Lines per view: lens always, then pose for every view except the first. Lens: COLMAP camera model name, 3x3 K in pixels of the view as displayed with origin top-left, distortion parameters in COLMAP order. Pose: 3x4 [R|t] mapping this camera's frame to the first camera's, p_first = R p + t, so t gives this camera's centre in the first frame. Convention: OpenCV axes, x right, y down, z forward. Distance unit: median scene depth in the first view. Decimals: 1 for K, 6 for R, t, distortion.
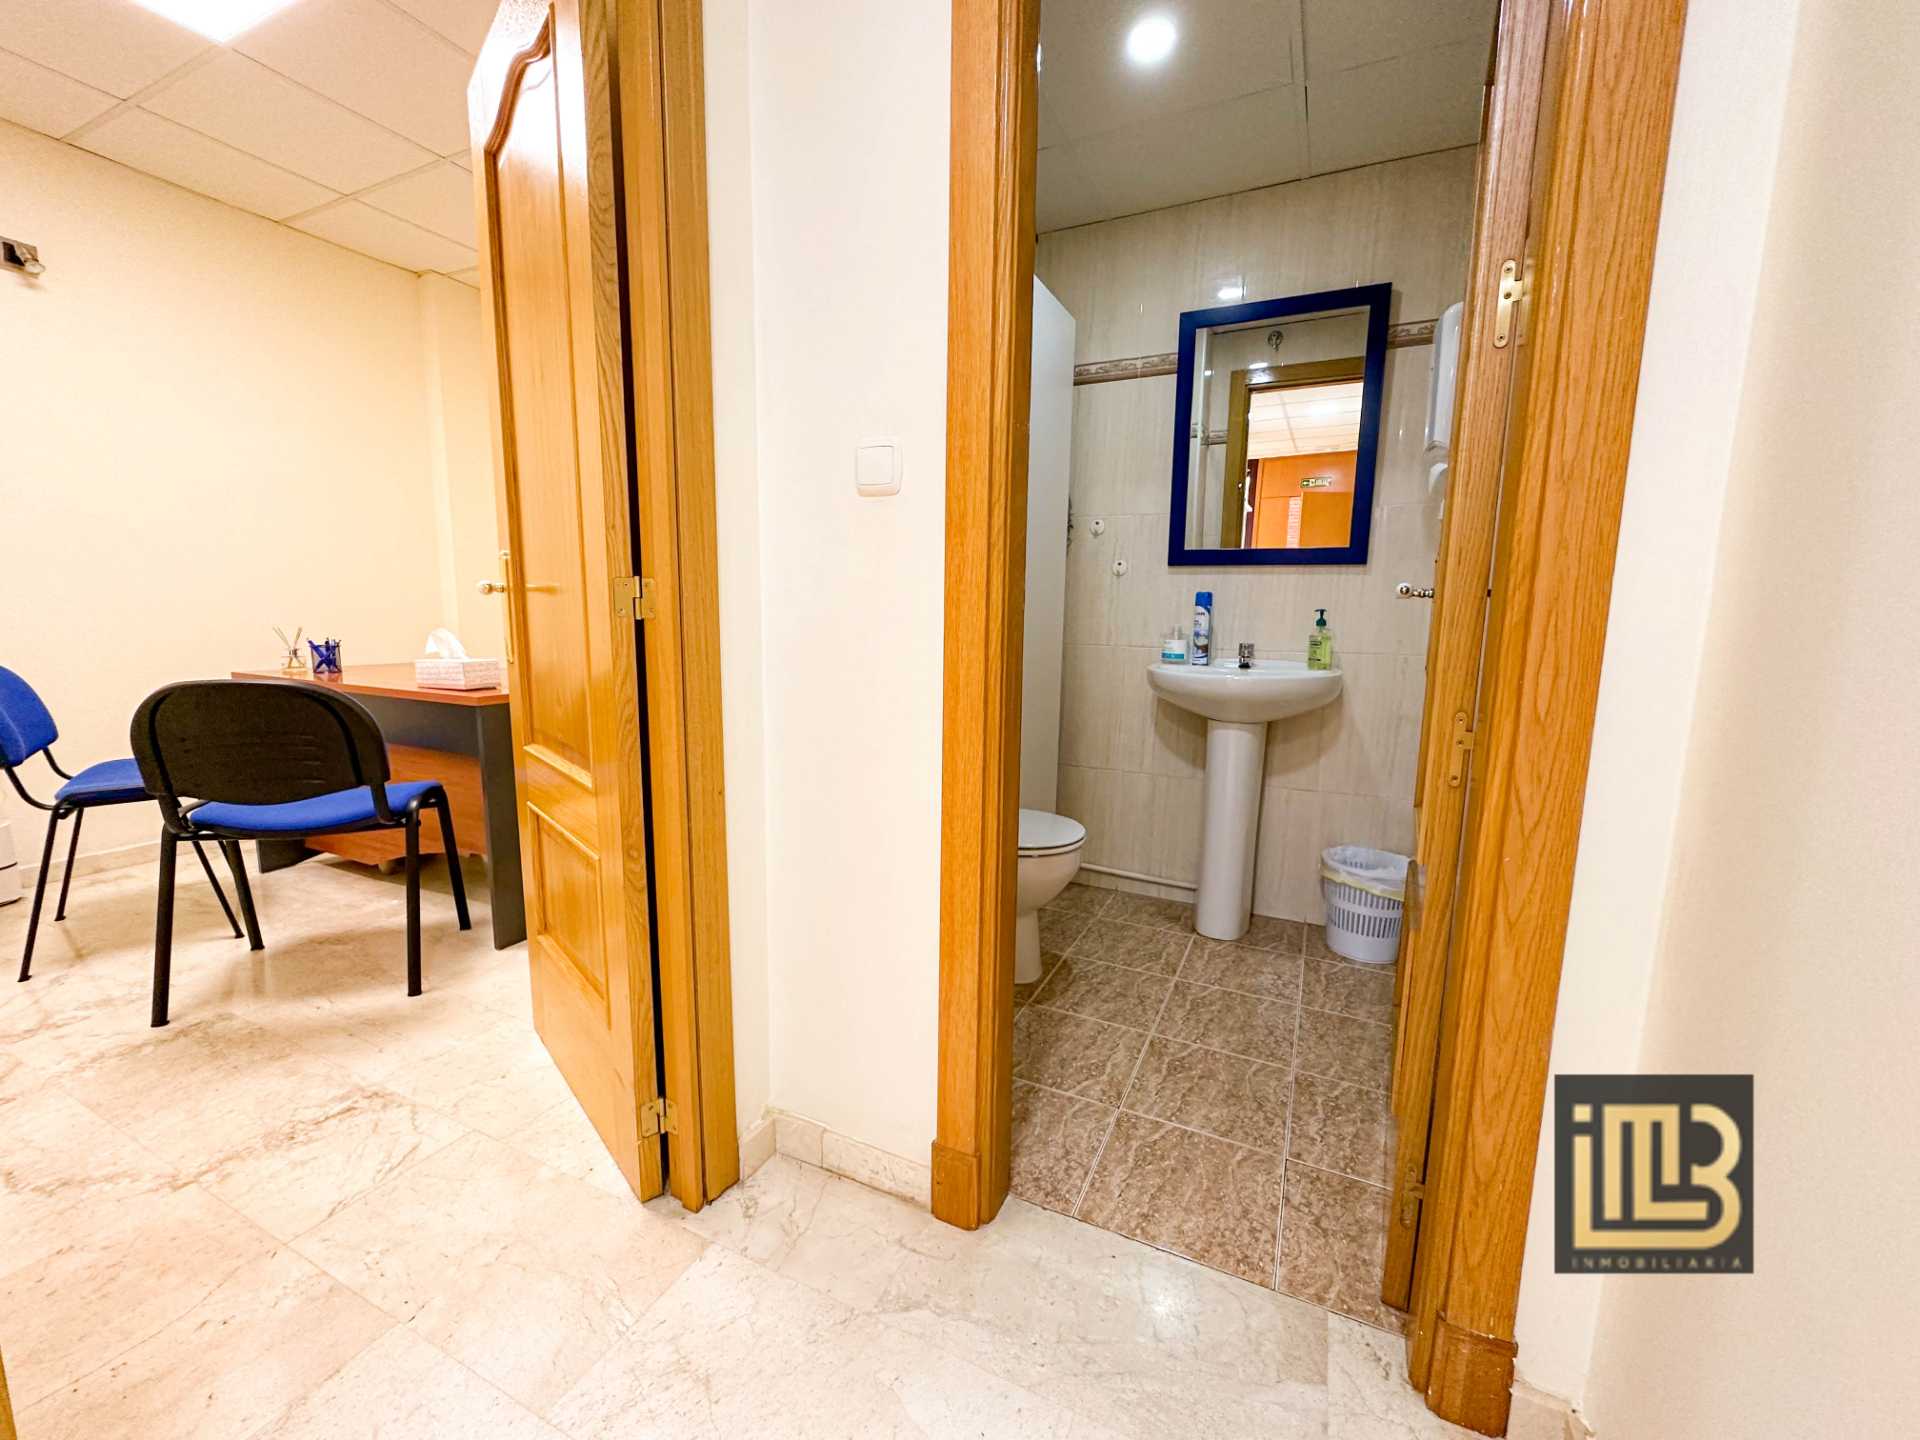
lens RADIAL K [[763.2, 0, 955.8], [0, 763.2, 720.4], [0, 0, 1]] dist [-0.003509, 0.000731]
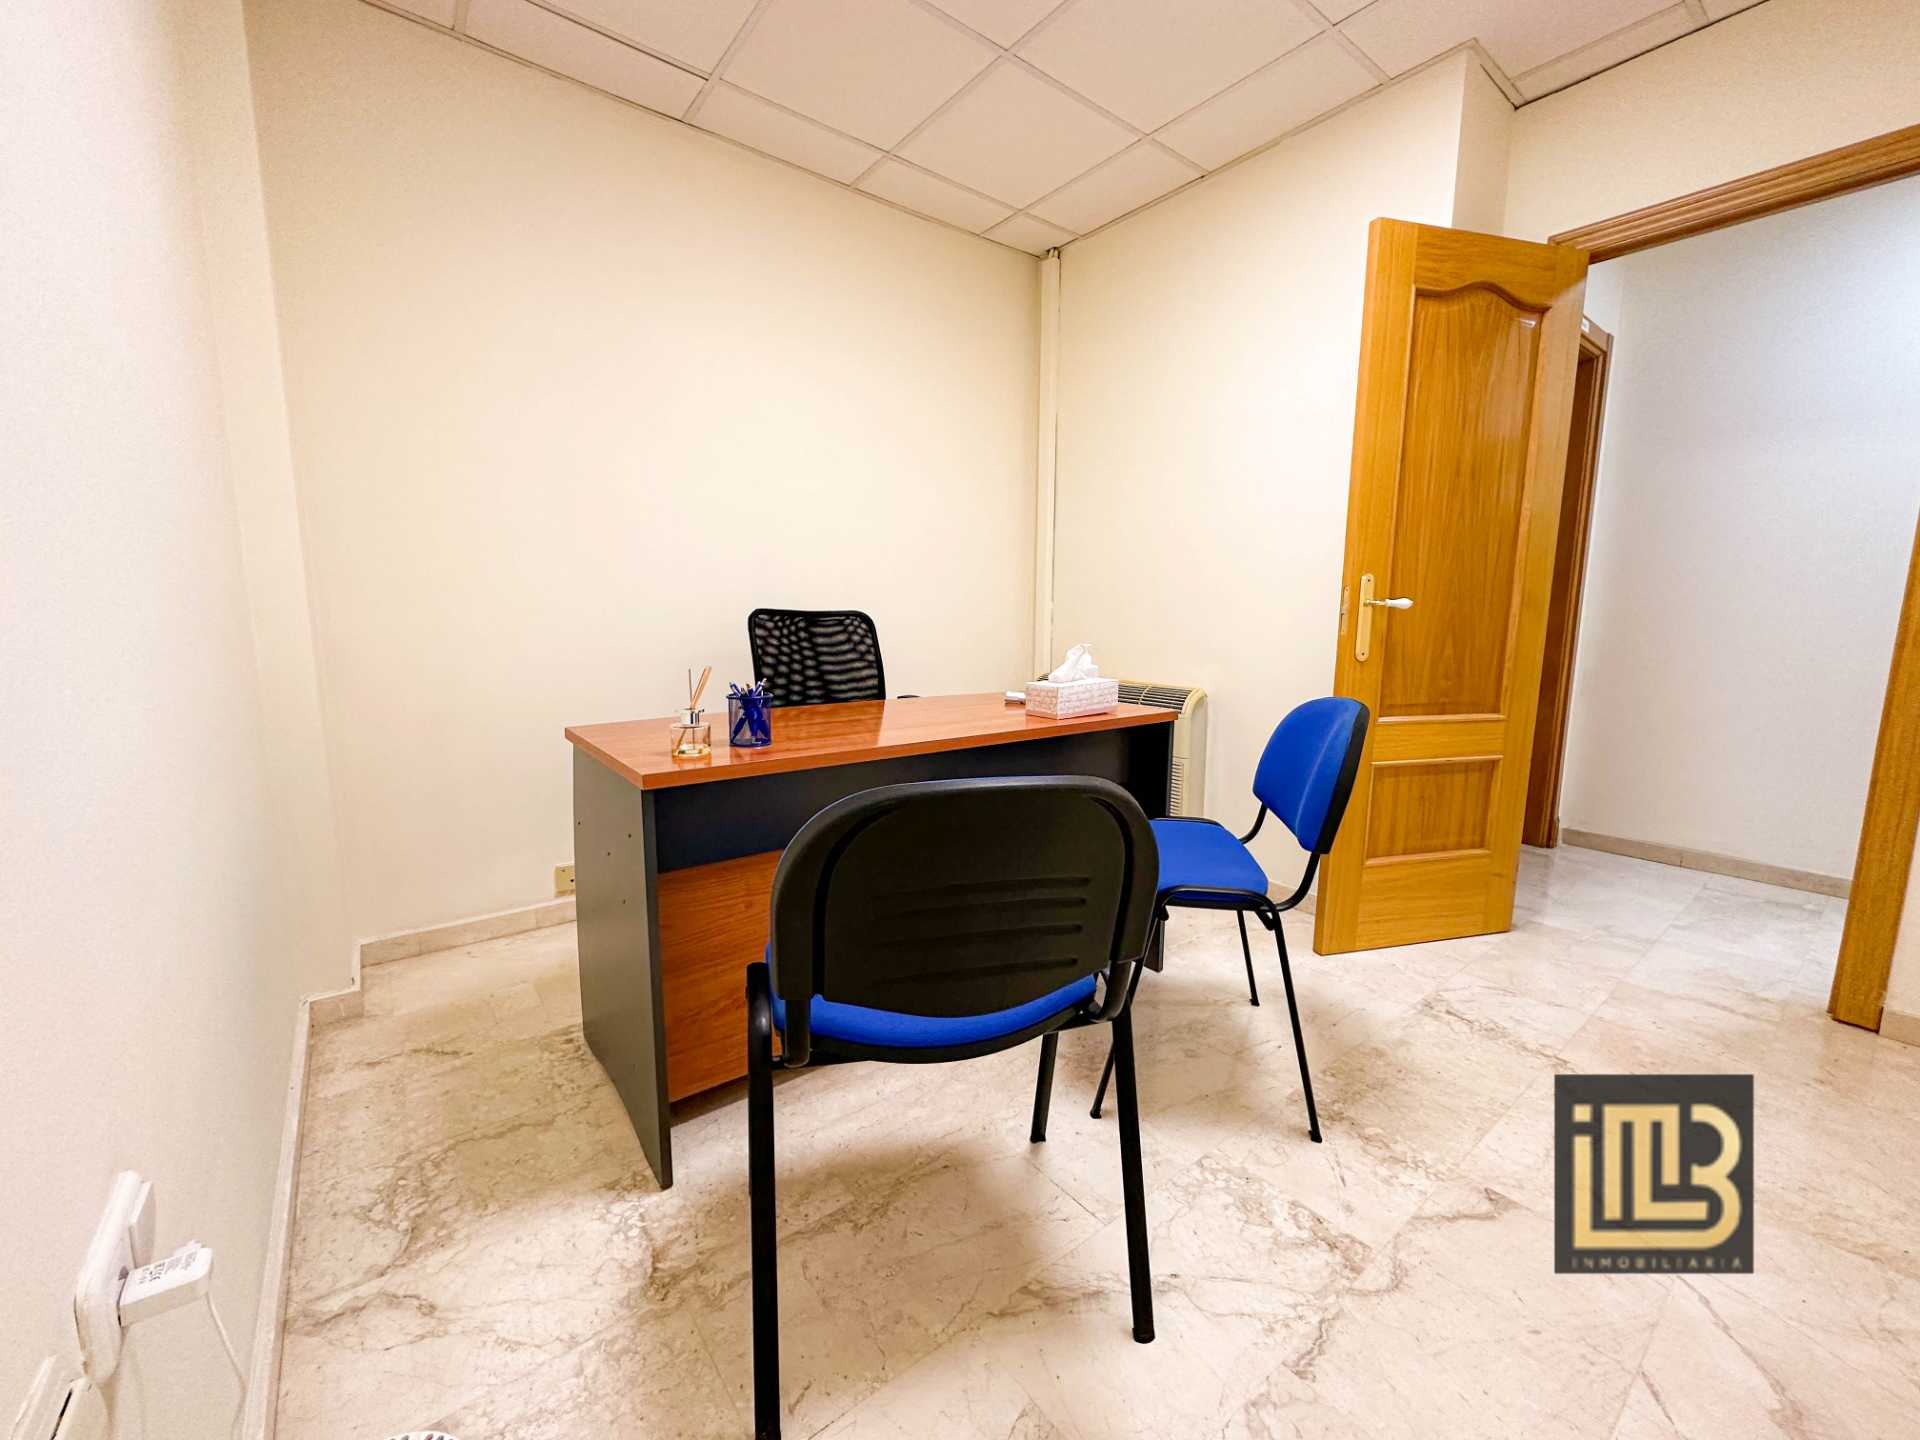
lens RADIAL K [[763.2, 0, 963.1], [0, 763.2, 718.8], [0, 0, 1]] dist [-0.003509, 0.000731]
pose [[0.446260, -0.136375, 0.884451, -1.779847], [0.125571, 0.988085, 0.088996, -0.156400], [-0.886049, 0.071346, 0.458068, 0.879591]]
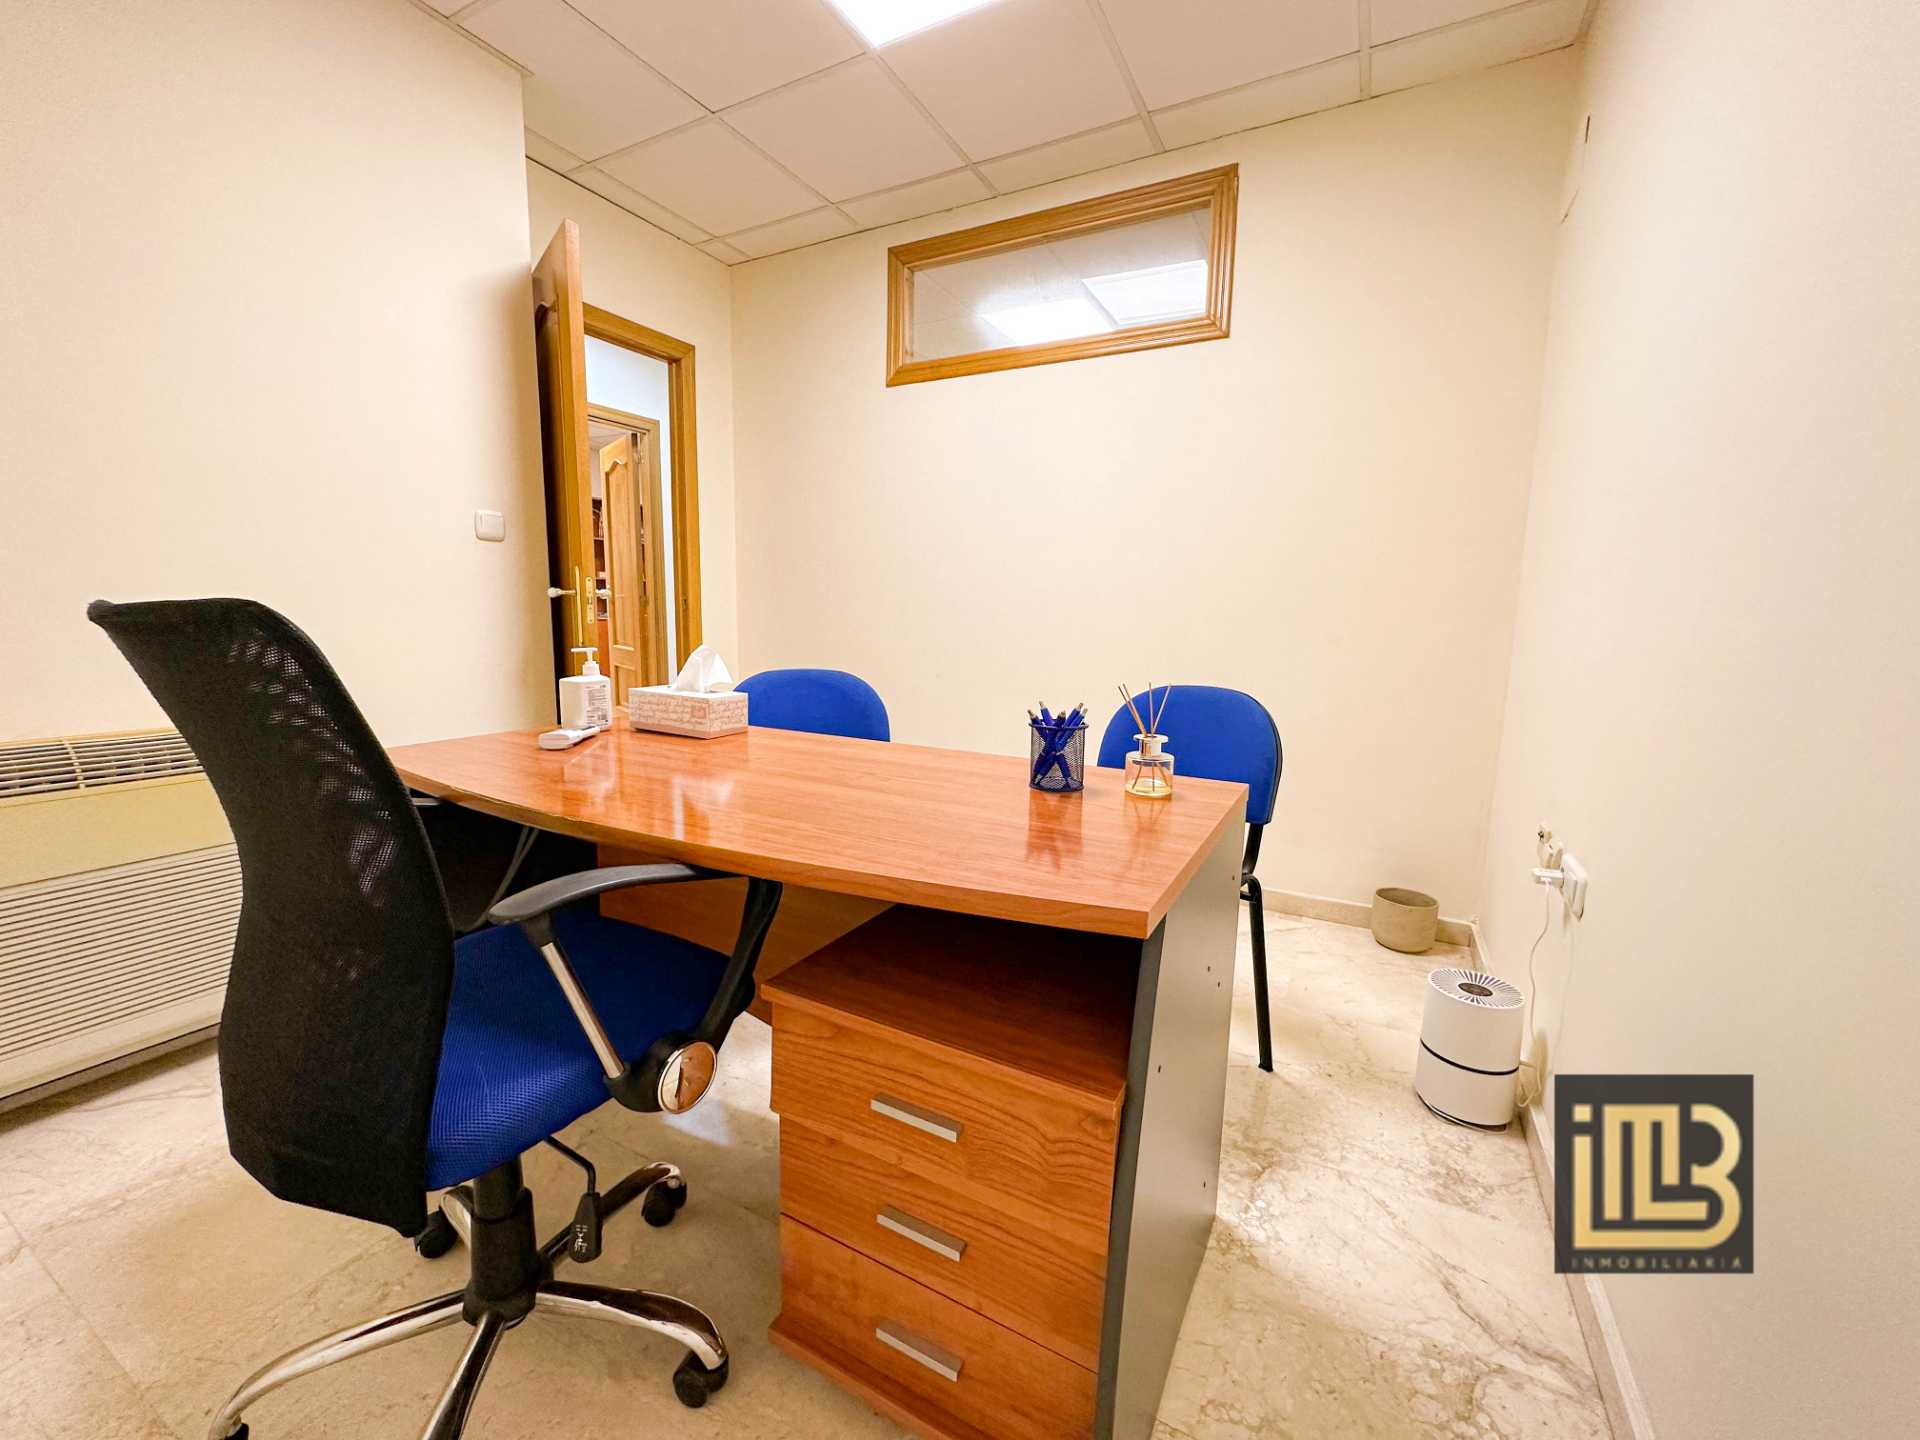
lens RADIAL K [[763.2, 0, 959.6], [0, 763.2, 722.2], [0, 0, 1]] dist [-0.003509, 0.000731]
pose [[-0.998285, -0.035092, 0.046866, -1.132563], [-0.020238, 0.957952, 0.286214, -0.309991], [-0.054939, 0.284775, -0.957019, 2.012523]]
